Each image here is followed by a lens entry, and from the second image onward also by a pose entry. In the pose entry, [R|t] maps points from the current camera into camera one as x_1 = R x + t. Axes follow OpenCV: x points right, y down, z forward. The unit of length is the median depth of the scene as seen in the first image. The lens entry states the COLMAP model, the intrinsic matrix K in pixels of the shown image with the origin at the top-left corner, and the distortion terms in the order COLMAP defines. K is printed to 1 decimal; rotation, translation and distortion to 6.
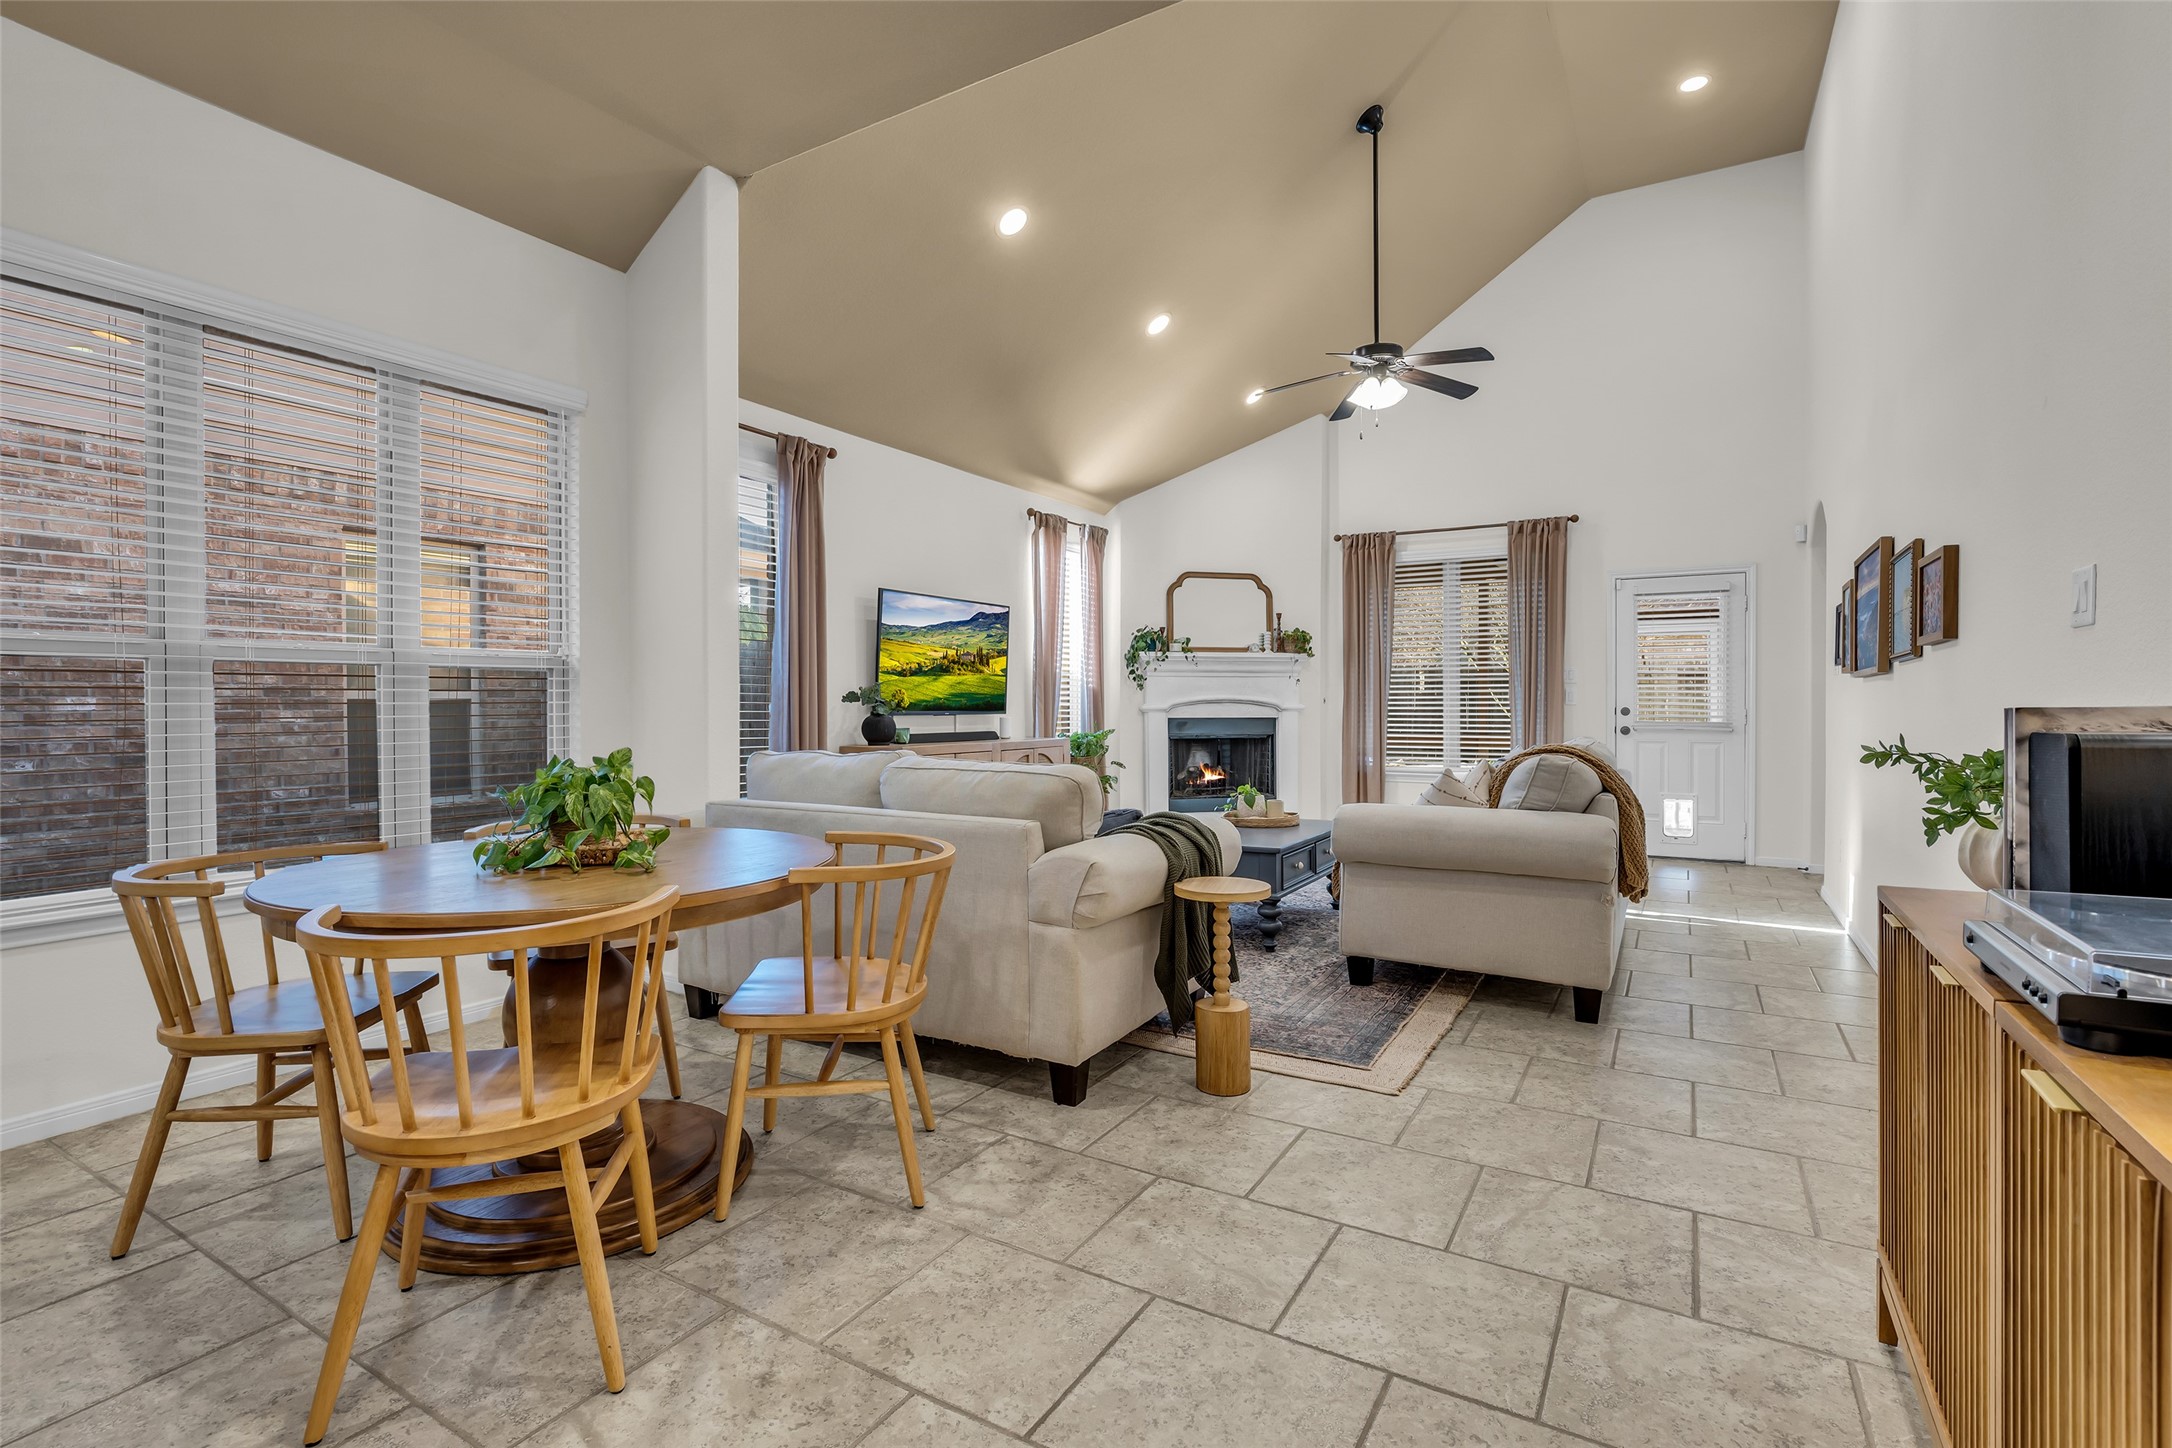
lens RADIAL K [[1002.5, 0, 1087.2], [0, 1002.5, 712.6], [0, 0, 1]] dist [-0.016248, 0.004419]
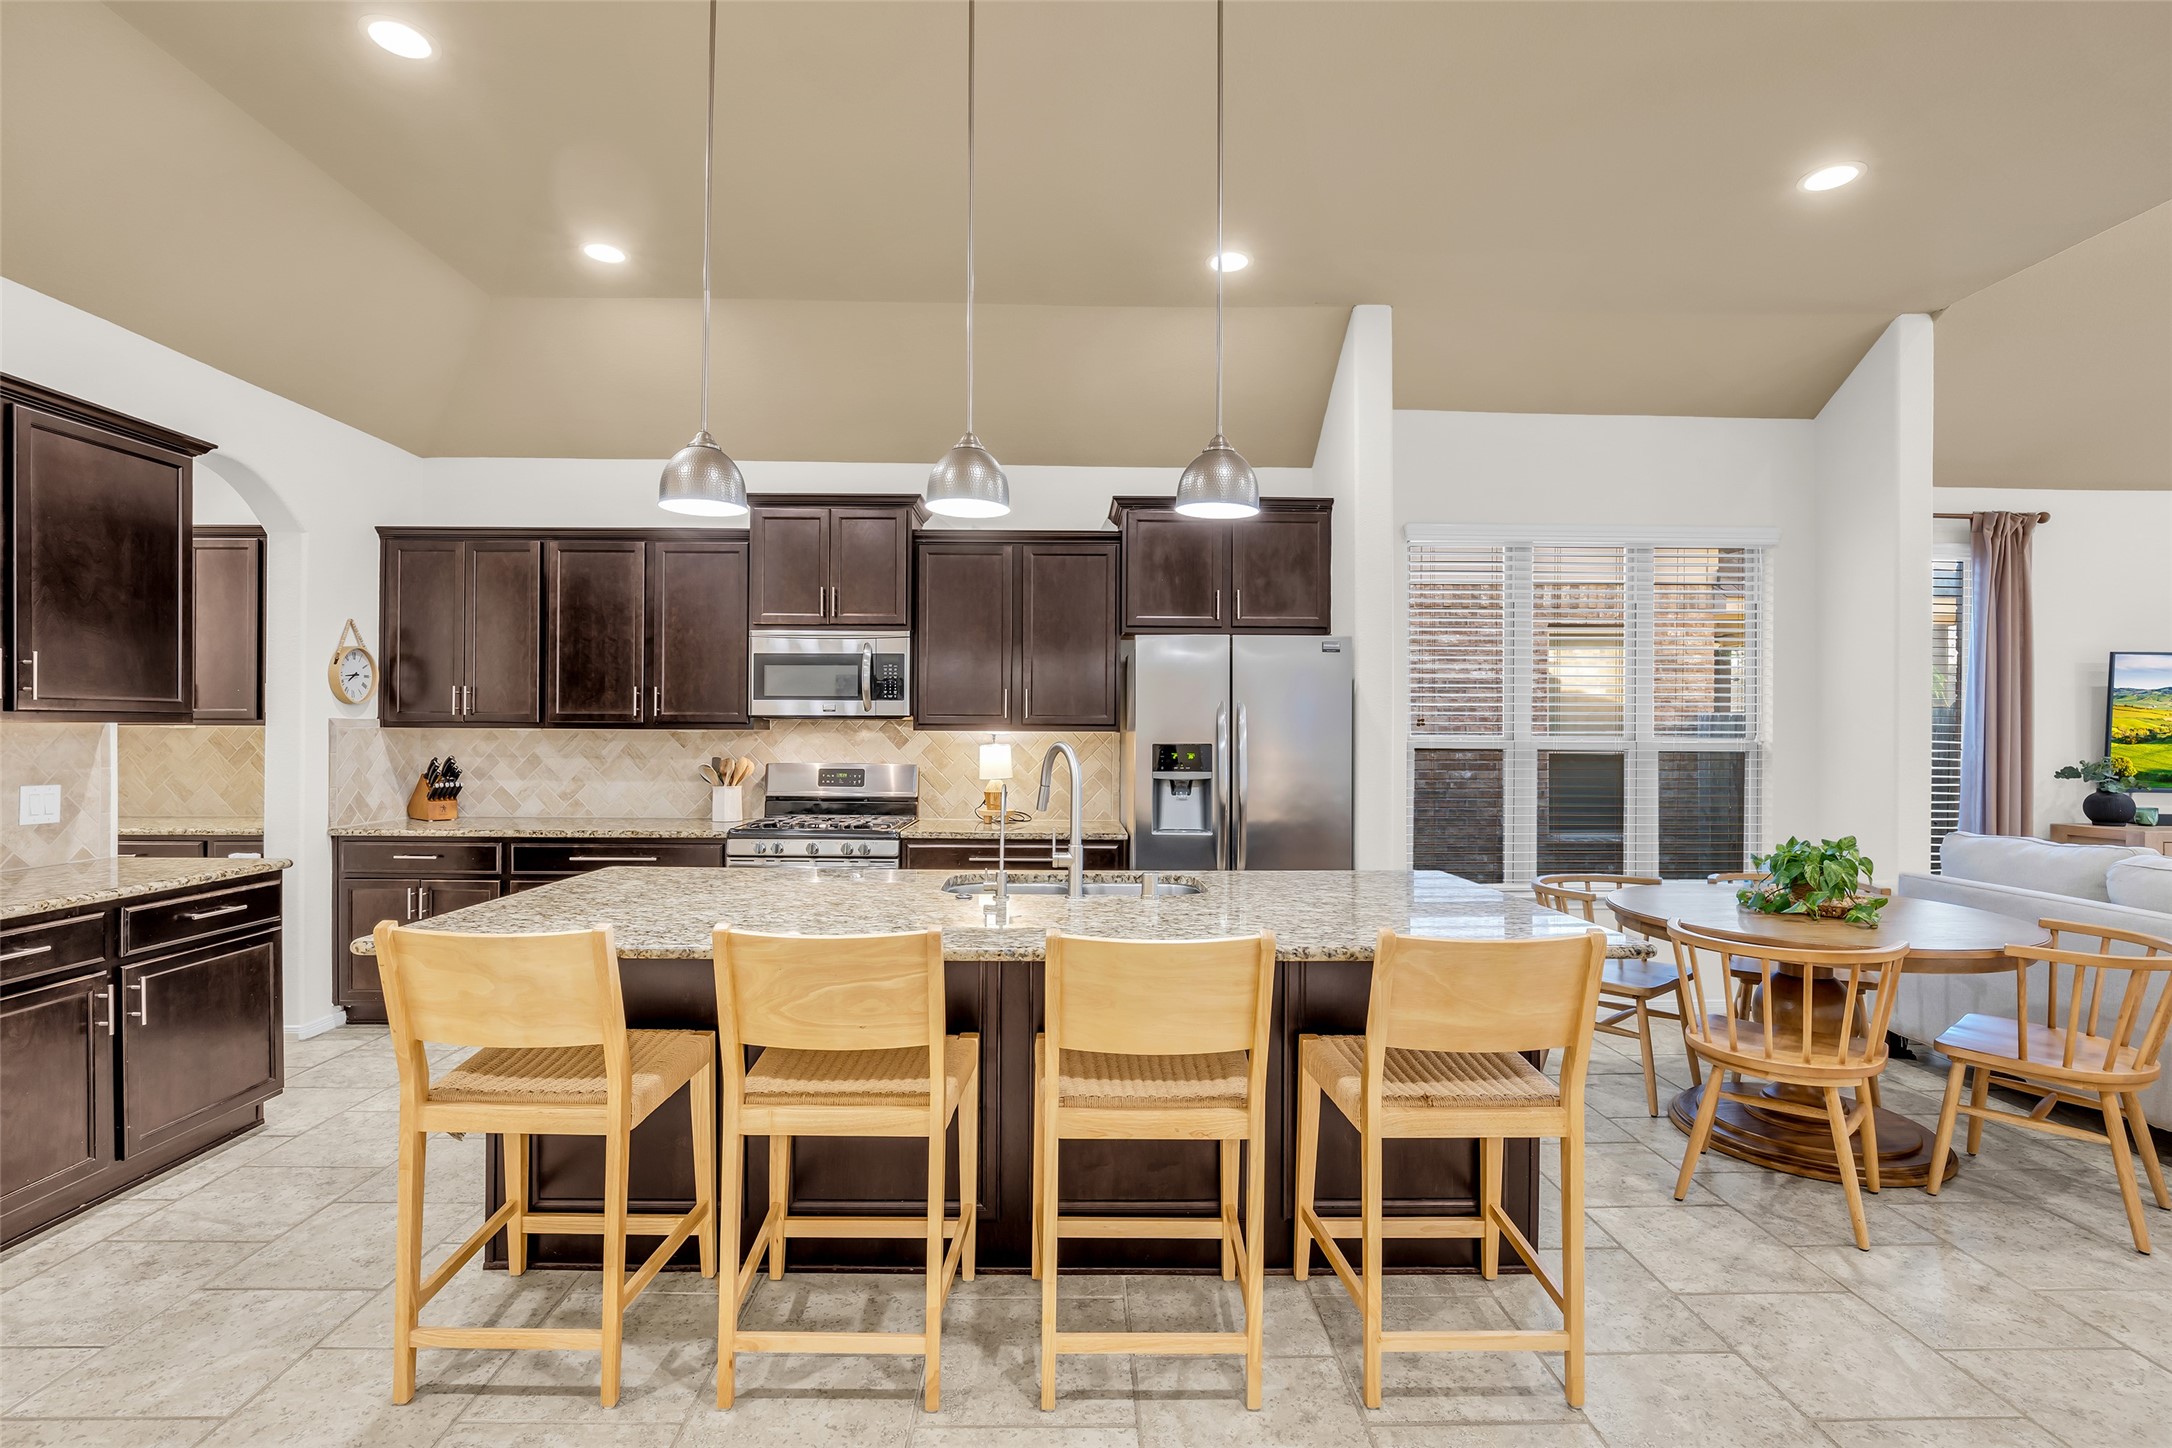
lens RADIAL K [[1002.5, 0, 1064.8], [0, 1002.5, 731.8], [0, 0, 1]] dist [-0.016248, 0.004419]
pose [[0.522386, 0.007040, -0.852680, 0.103422], [-0.011040, 0.999938, 0.001492, -0.069649], [0.852638, 0.008635, 0.522431, -0.462005]]
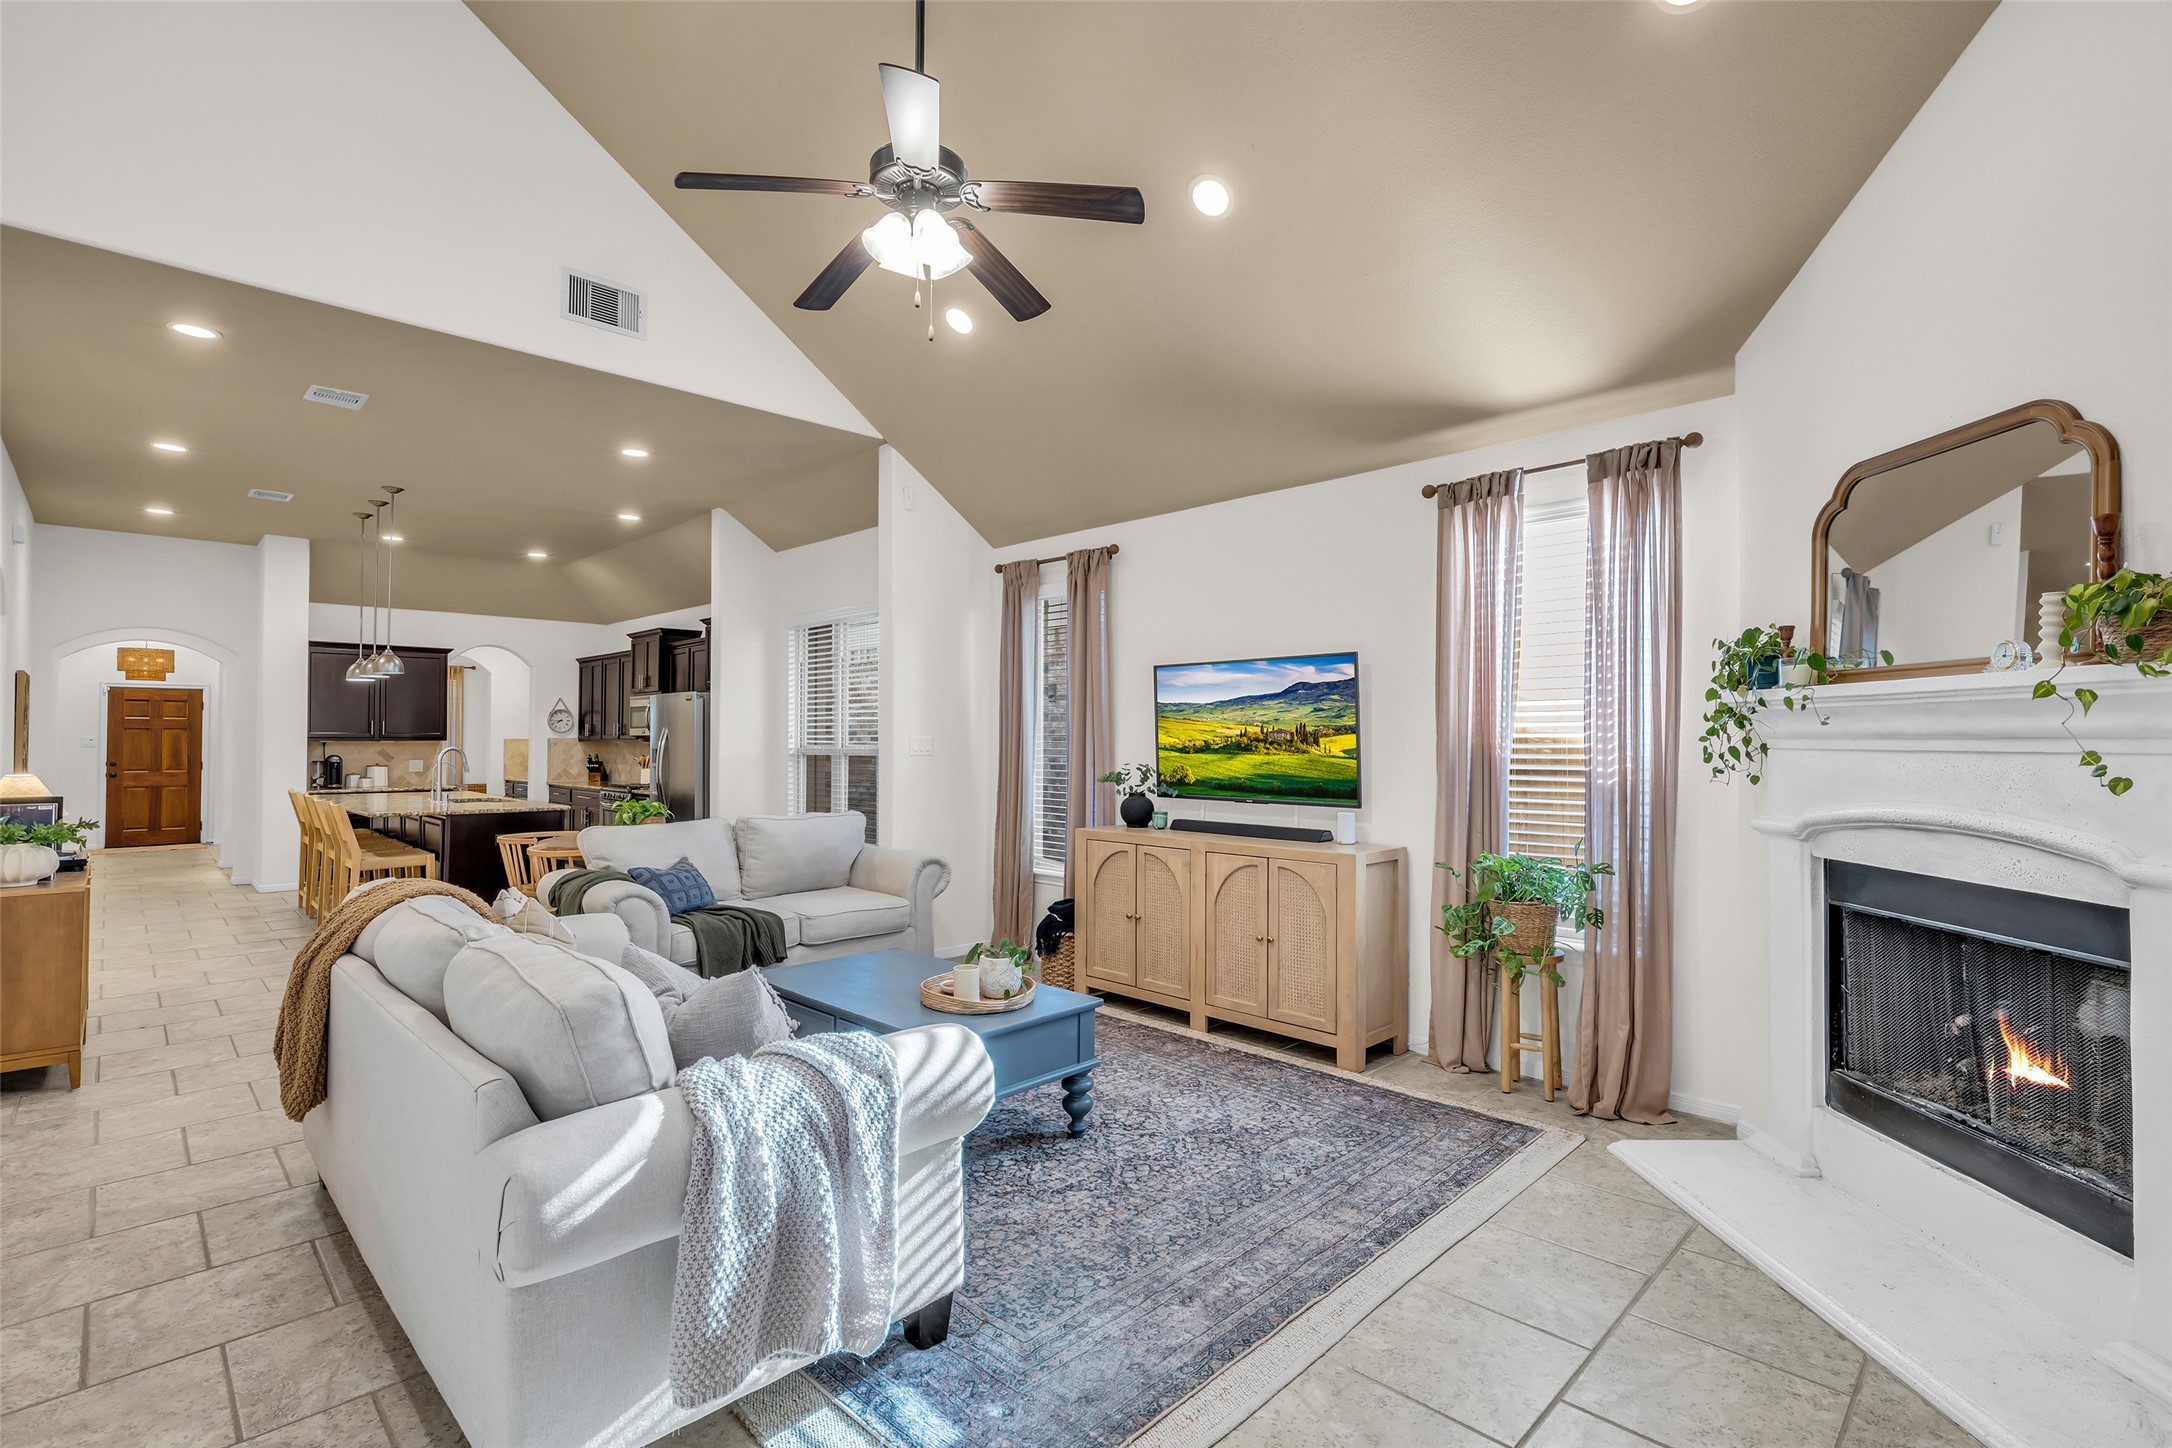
lens RADIAL K [[1002.5, 0, 1085.2], [0, 1002.5, 732.0], [0, 0, 1]] dist [-0.016248, 0.004419]
pose [[-0.255044, -0.003760, -0.966922, 1.229377], [-0.005128, 0.999984, -0.002536, -0.095276], [0.966916, 0.004312, -0.255059, 1.940463]]
